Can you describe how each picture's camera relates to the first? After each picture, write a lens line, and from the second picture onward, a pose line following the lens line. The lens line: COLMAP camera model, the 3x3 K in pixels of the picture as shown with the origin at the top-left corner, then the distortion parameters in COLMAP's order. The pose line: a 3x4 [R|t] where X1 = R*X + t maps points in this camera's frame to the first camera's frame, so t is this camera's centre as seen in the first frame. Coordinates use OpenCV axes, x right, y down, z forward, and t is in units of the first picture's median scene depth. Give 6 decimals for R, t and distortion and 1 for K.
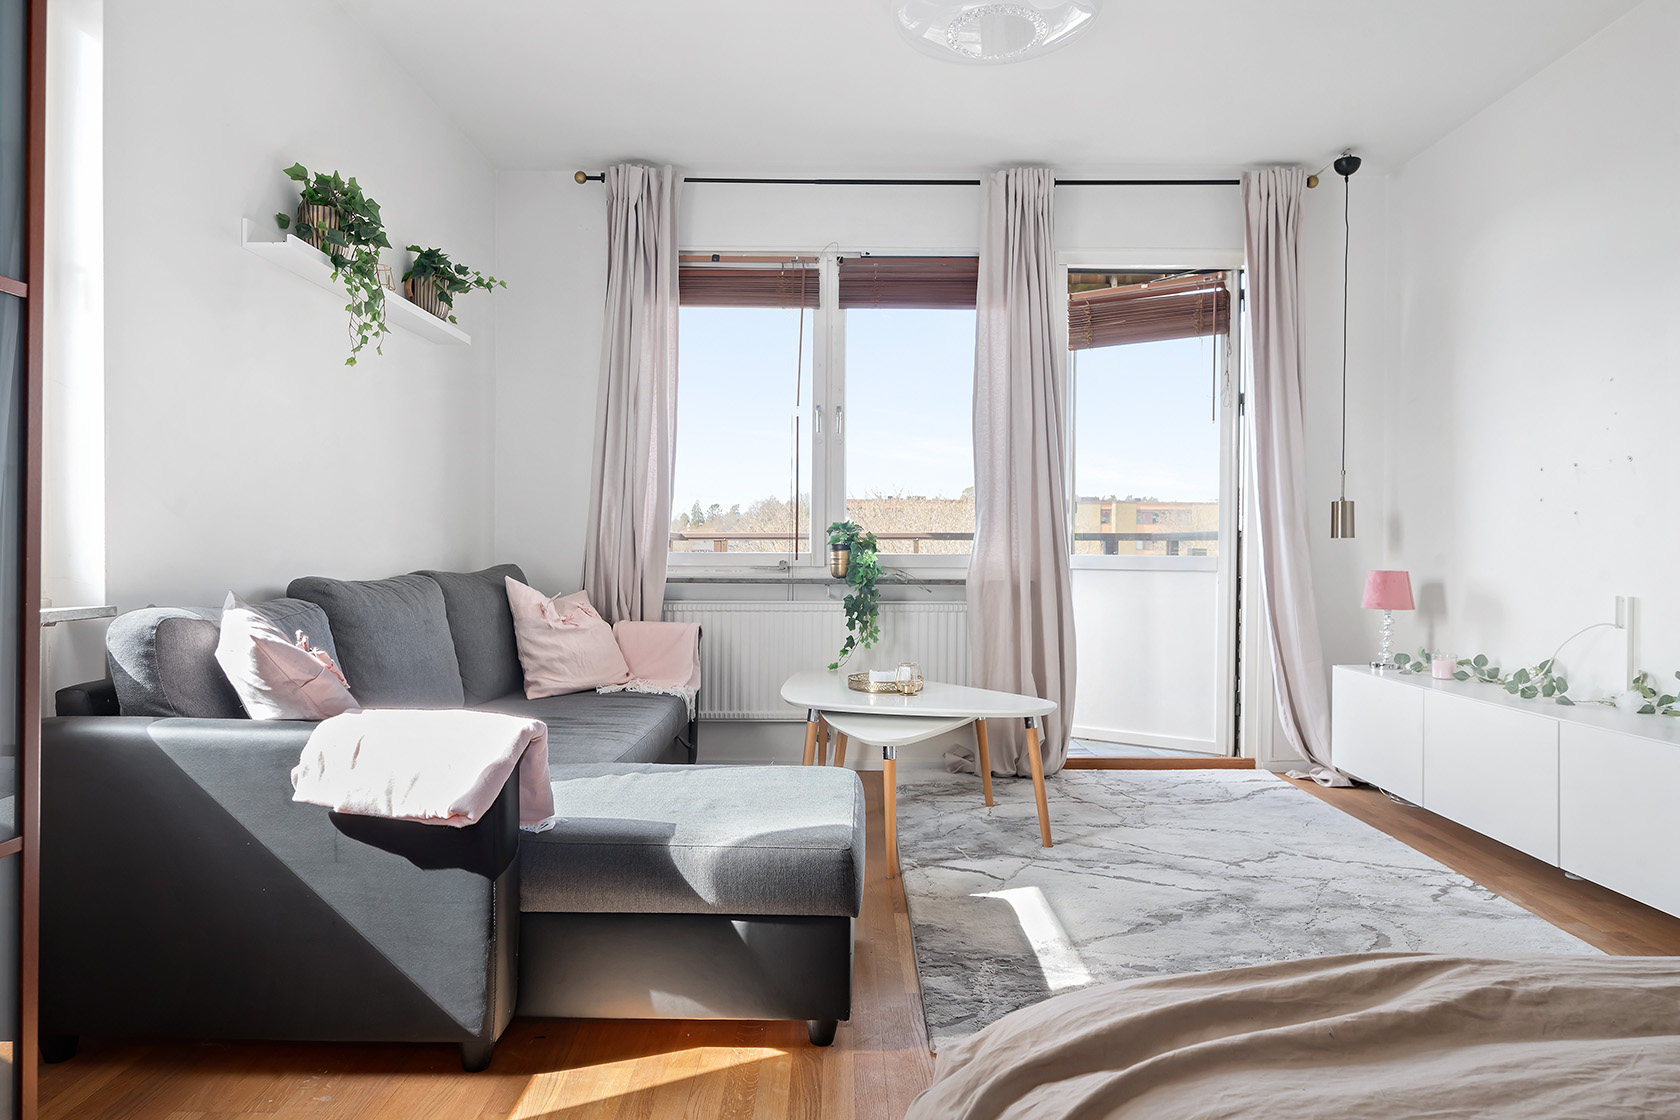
lens RADIAL K [[944.5, 0, 838.9], [0, 944.5, 563.1], [0, 0, 1]] dist [-0.005905, -0.000601]
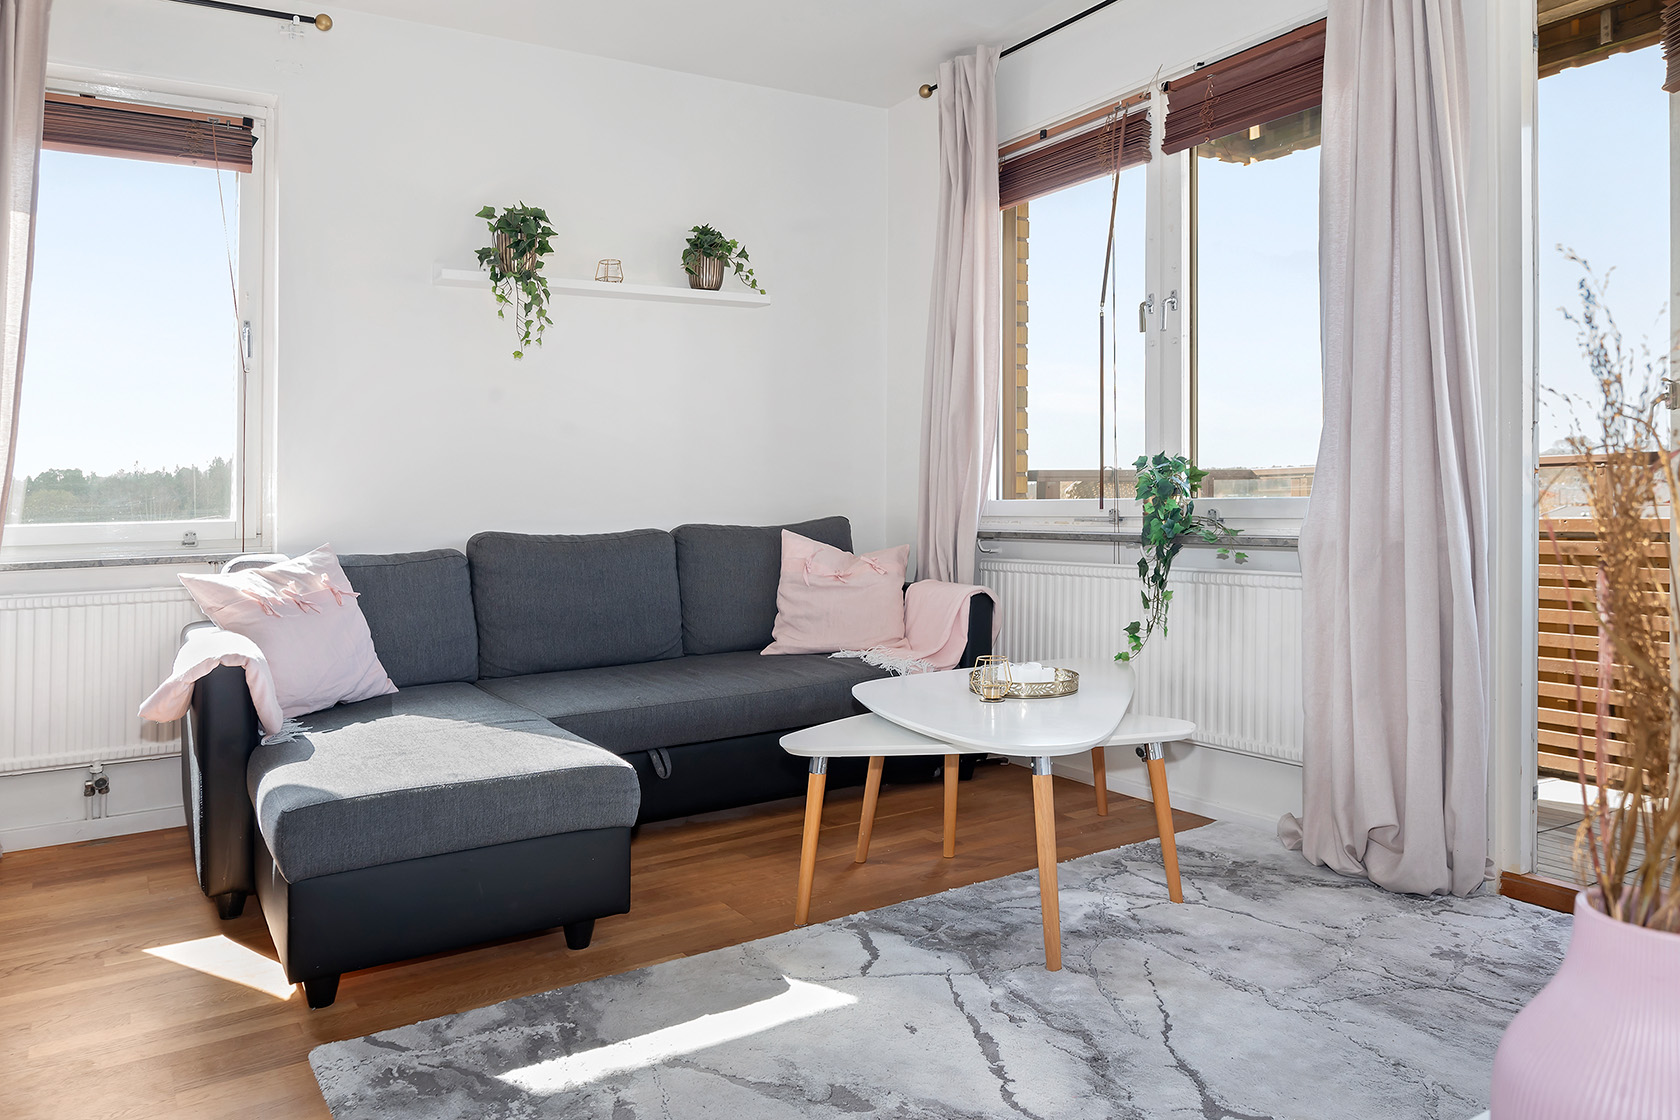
lens RADIAL K [[1107.5, 0, 852.2], [0, 1107.5, 473.3], [0, 0, 1]] dist [0.001061, -0.002330]
pose [[0.572249, -0.027003, -0.819635, 0.737034], [0.013589, 0.999633, -0.023446, -0.018298], [0.819967, 0.002279, 0.572406, 0.441241]]
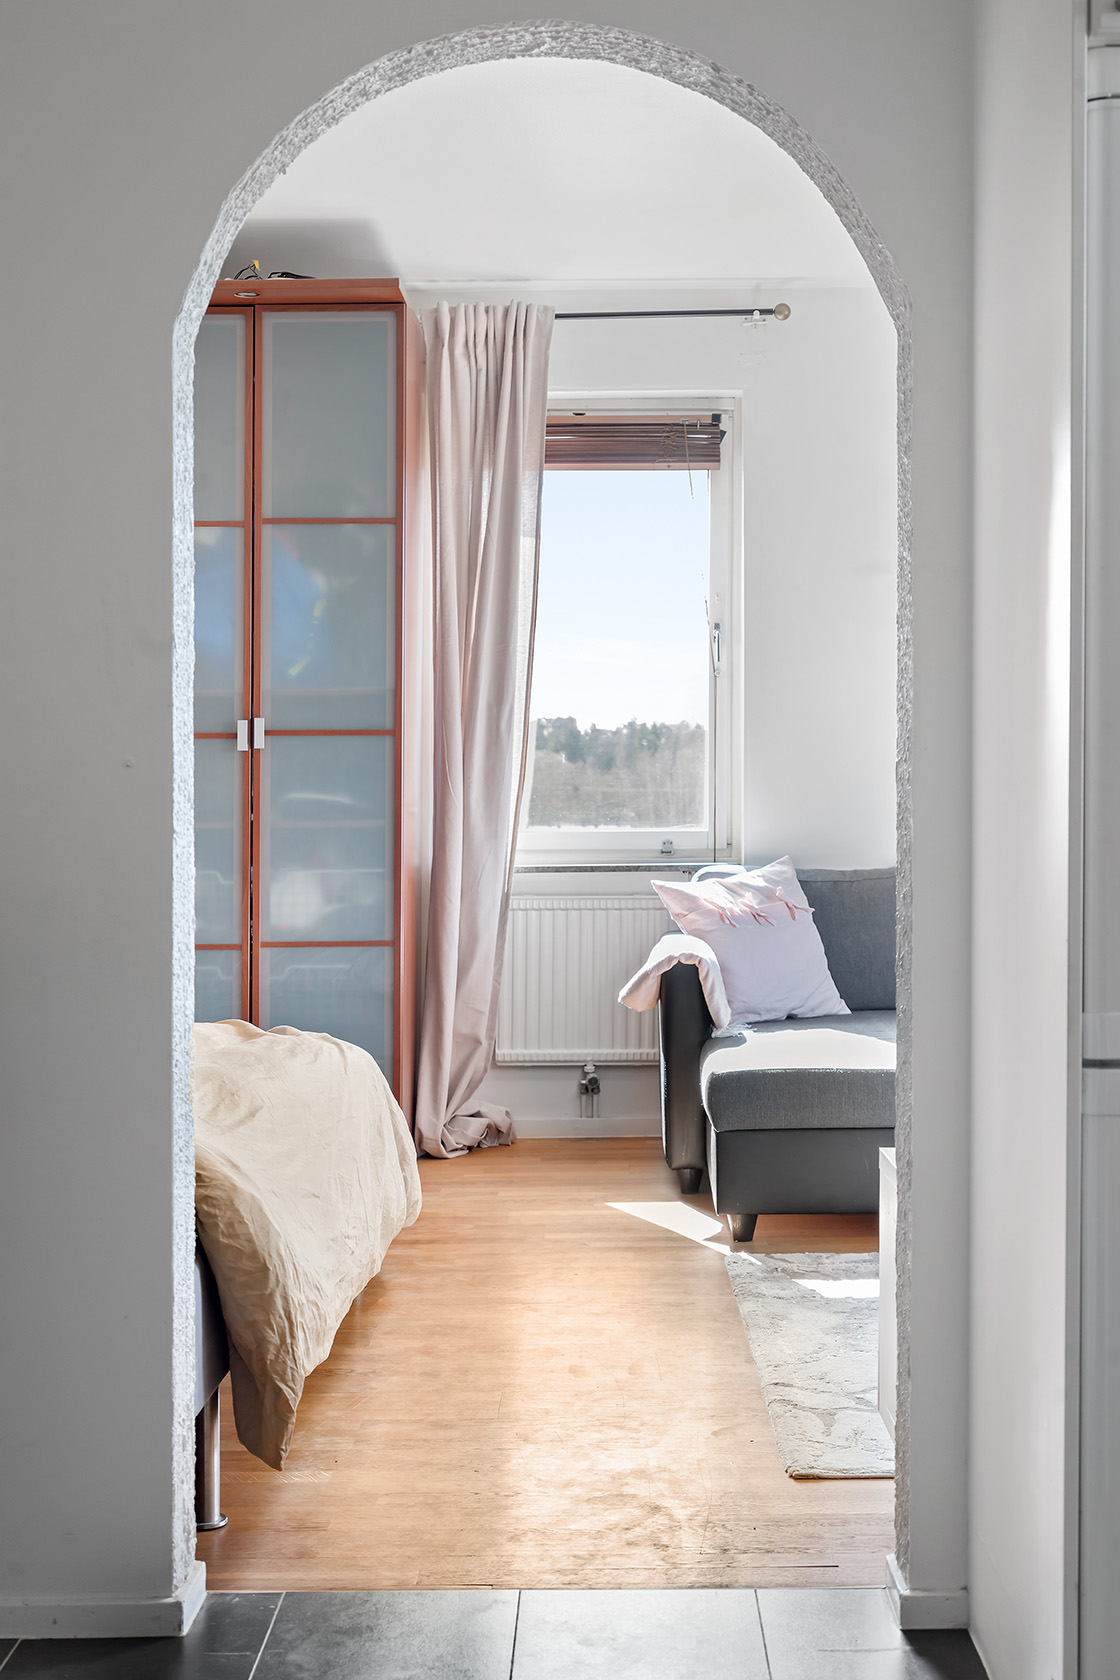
lens RADIAL K [[2262.0, 0, 558.7], [0, 2262.0, 838.1], [0, 0, 1]] dist [-0.002647, 0.000000]
pose [[-0.006463, 0.023139, -0.999711, 1.632469], [0.002959, 0.999728, 0.023121, -0.047420], [0.999975, -0.002809, -0.006530, 0.440135]]
